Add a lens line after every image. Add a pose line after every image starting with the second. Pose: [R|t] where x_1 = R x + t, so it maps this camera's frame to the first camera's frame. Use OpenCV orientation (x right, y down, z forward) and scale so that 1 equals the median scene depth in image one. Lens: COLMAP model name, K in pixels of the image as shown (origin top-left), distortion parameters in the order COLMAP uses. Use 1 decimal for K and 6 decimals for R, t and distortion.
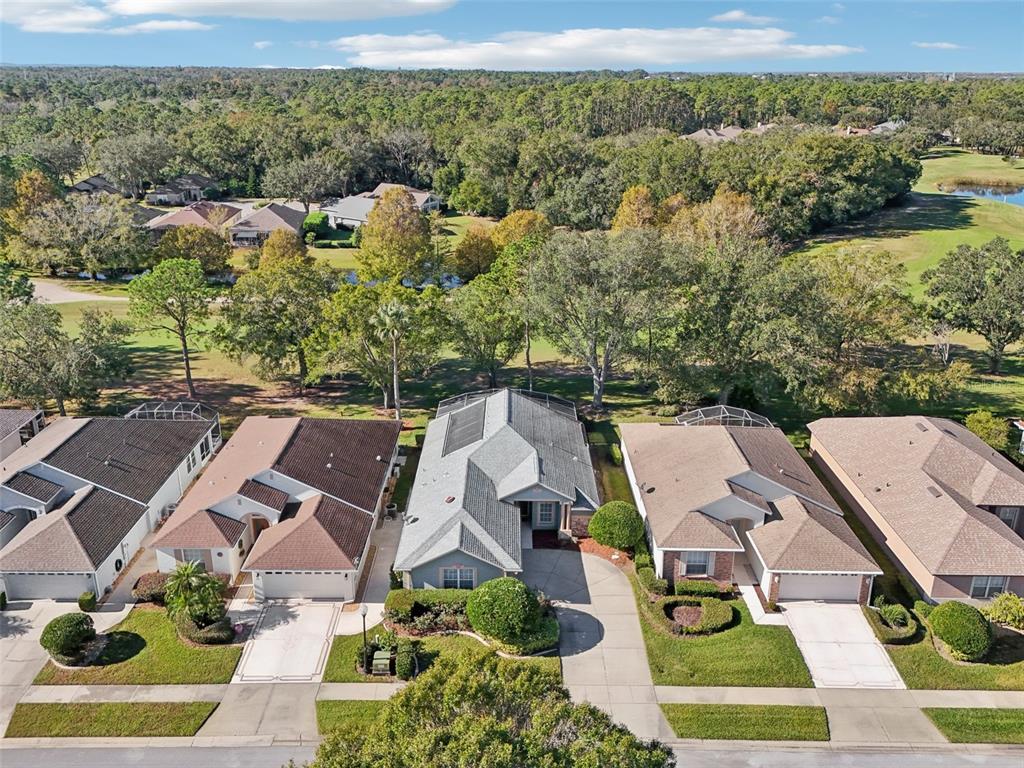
lens RADIAL K [[825.3, 0, 509.4], [0, 825.3, 307.3], [0, 0, 1]] dist [-0.007721, -0.007801]
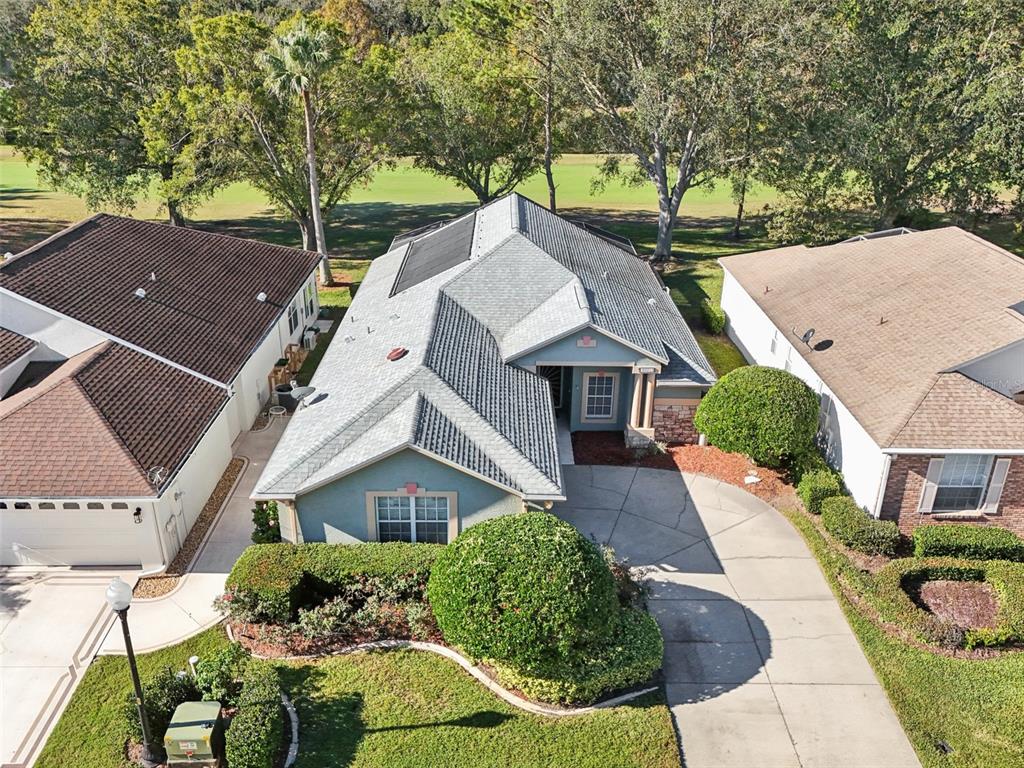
lens RADIAL K [[842.5, 0, 512.0], [0, 842.5, 384.0], [0, 0, 1]] dist [0.007020, -0.002723]
pose [[0.999918, -0.001325, 0.012749, -0.016348], [-0.000191, 0.992999, 0.118121, 0.208719], [-0.012816, -0.118114, 0.992917, 0.577229]]
